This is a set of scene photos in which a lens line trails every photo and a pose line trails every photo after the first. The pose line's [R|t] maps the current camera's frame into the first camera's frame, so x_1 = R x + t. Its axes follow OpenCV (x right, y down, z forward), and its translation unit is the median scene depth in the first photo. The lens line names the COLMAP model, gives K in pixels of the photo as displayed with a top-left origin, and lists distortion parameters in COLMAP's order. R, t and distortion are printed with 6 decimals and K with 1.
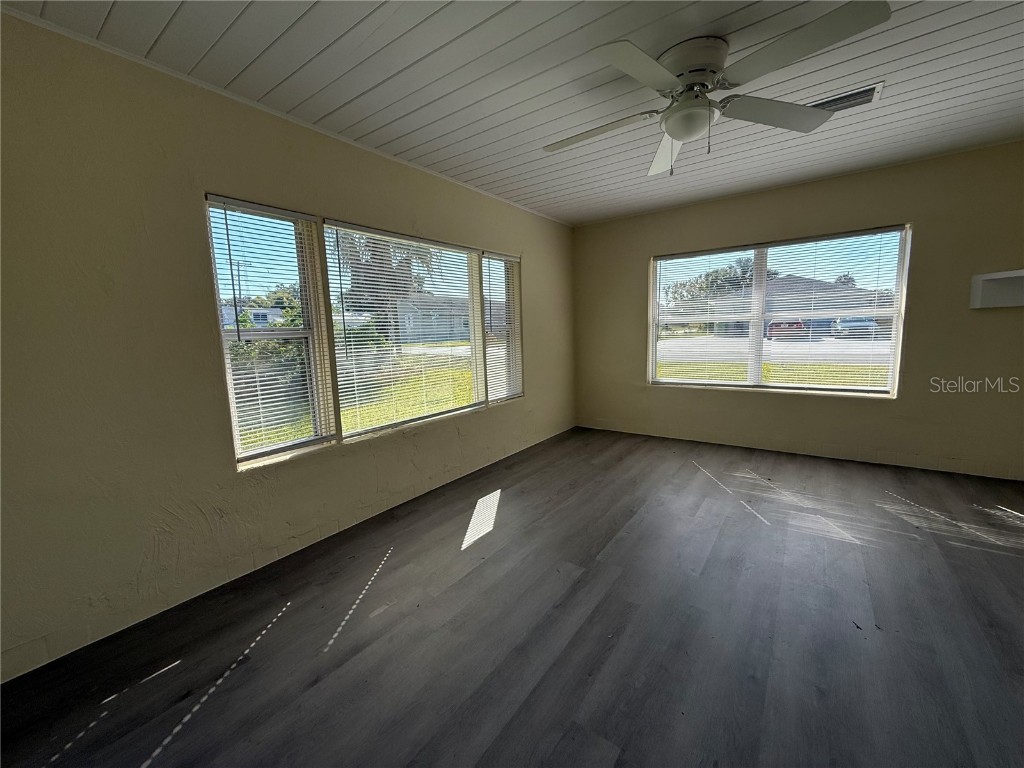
lens RADIAL K [[408.3, 0, 511.8], [0, 408.3, 383.2], [0, 0, 1]] dist [-0.000526, 0.000547]
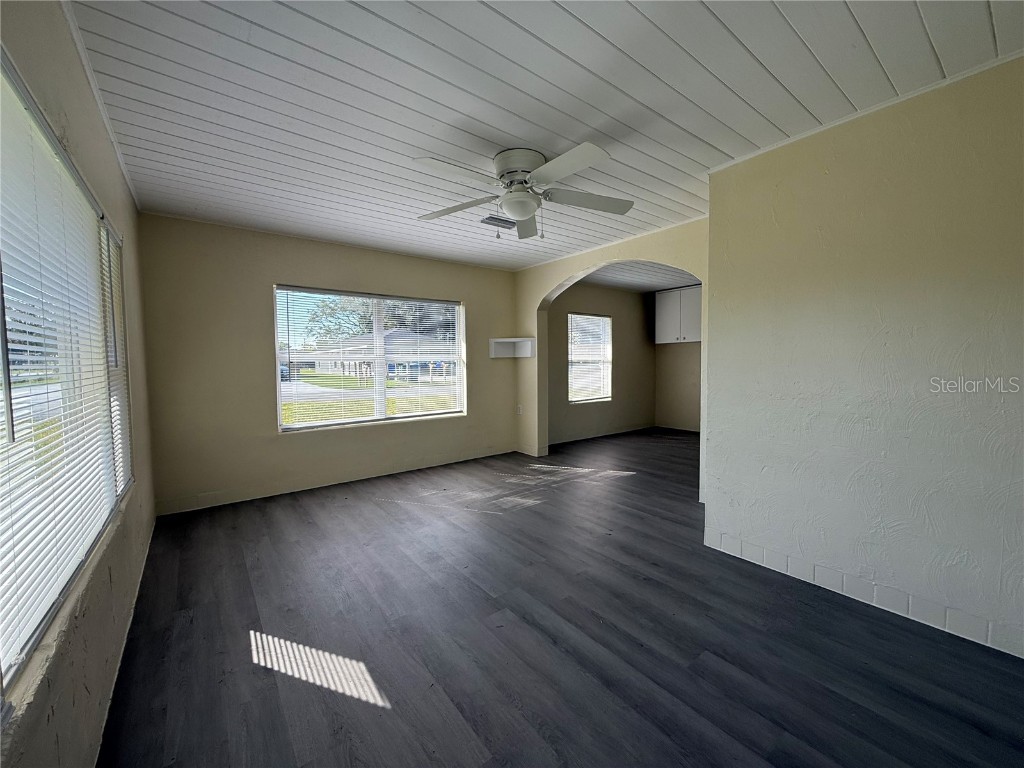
lens RADIAL K [[408.3, 0, 513.7], [0, 408.3, 383.2], [0, 0, 1]] dist [-0.000526, 0.000547]
pose [[0.271363, -0.021634, 0.962234, -0.489807], [0.123654, 0.992246, -0.012563, -0.041339], [-0.954501, 0.122393, 0.271934, 0.433828]]
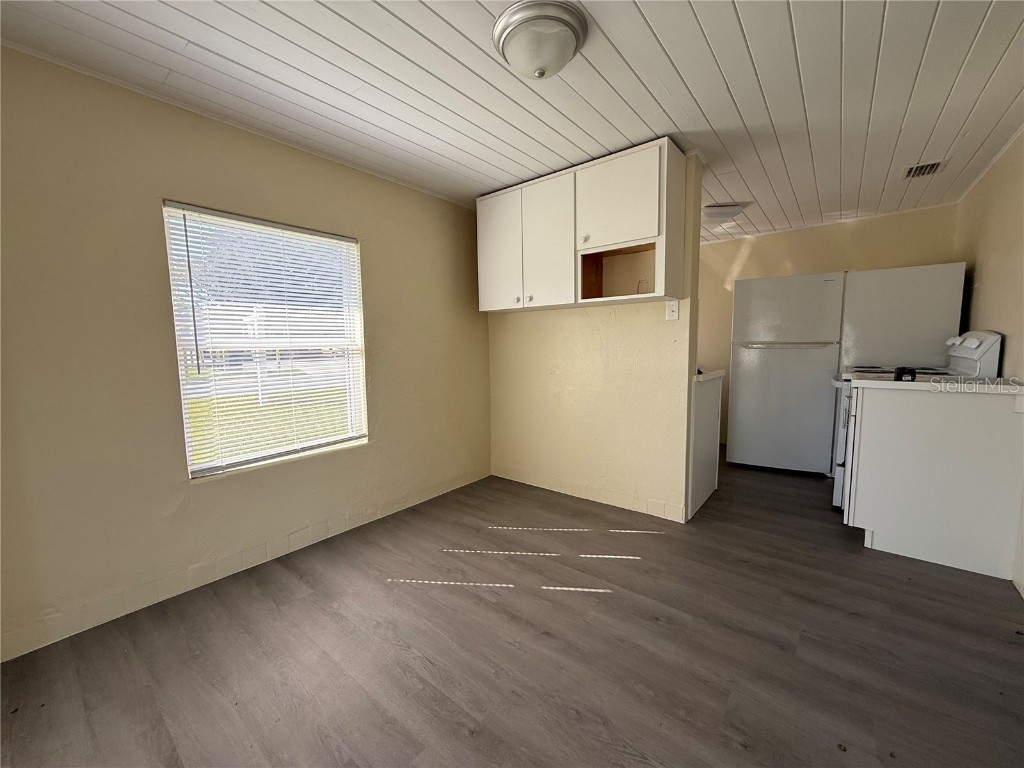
lens RADIAL K [[408.3, 0, 511.7], [0, 408.3, 385.6], [0, 0, 1]] dist [-0.000526, 0.000547]
pose [[0.048297, -0.067359, 0.996559, 0.837350], [0.135511, 0.988941, 0.060277, -0.052948], [-0.989598, 0.132134, 0.056890, 0.154304]]
